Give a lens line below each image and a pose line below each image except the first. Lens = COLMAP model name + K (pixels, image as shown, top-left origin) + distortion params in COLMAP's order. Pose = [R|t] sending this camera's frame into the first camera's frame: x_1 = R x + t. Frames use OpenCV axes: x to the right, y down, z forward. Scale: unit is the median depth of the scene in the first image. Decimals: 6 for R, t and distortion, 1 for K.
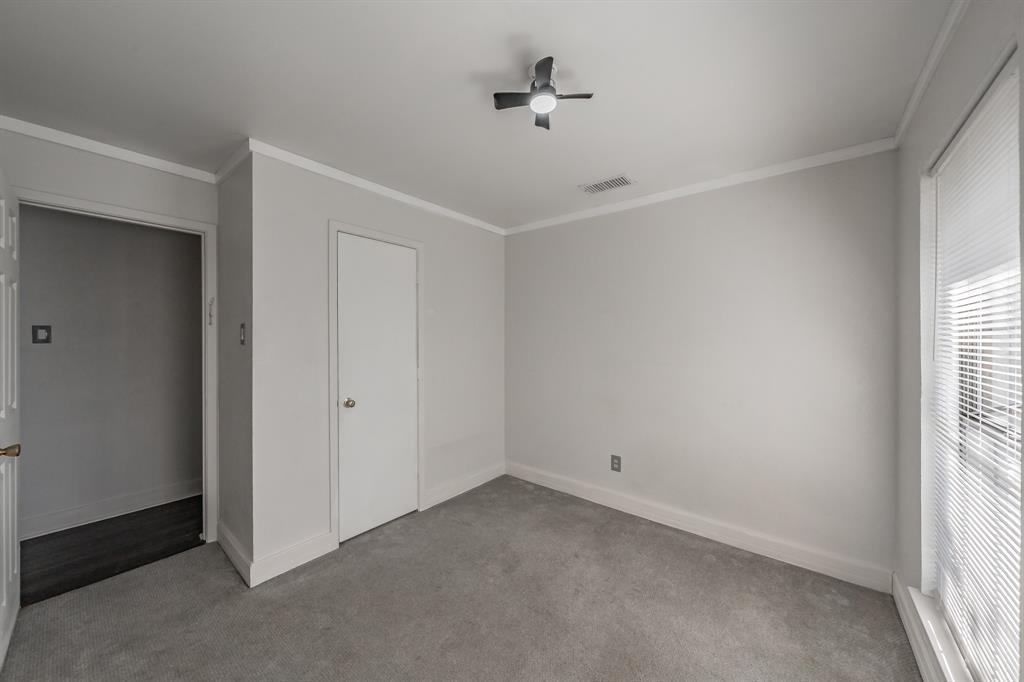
lens RADIAL K [[369.0, 0, 512.0], [0, 369.0, 341.0], [0, 0, 1]] dist [0.000806, 0.000091]
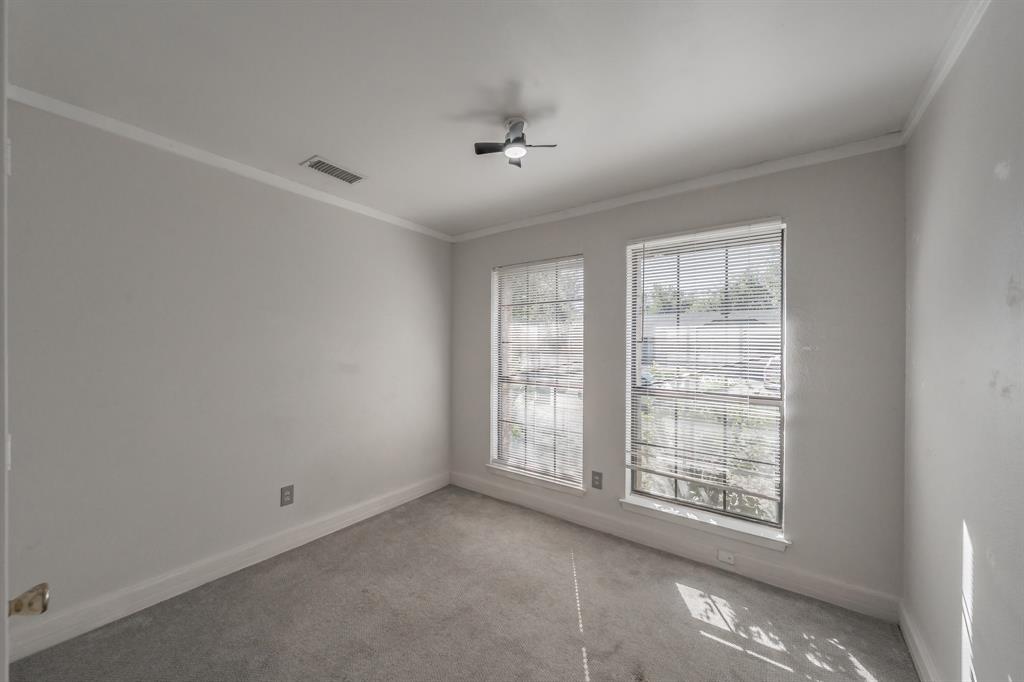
lens RADIAL K [[365.8, 0, 512.0], [0, 365.8, 341.0], [0, 0, 1]] dist [-0.000504, -0.000070]
pose [[-0.048587, 0.011471, 0.998753, -0.644579], [0.000287, 0.999934, -0.011471, -0.002863], [-0.998819, -0.000271, -0.048587, 0.620300]]
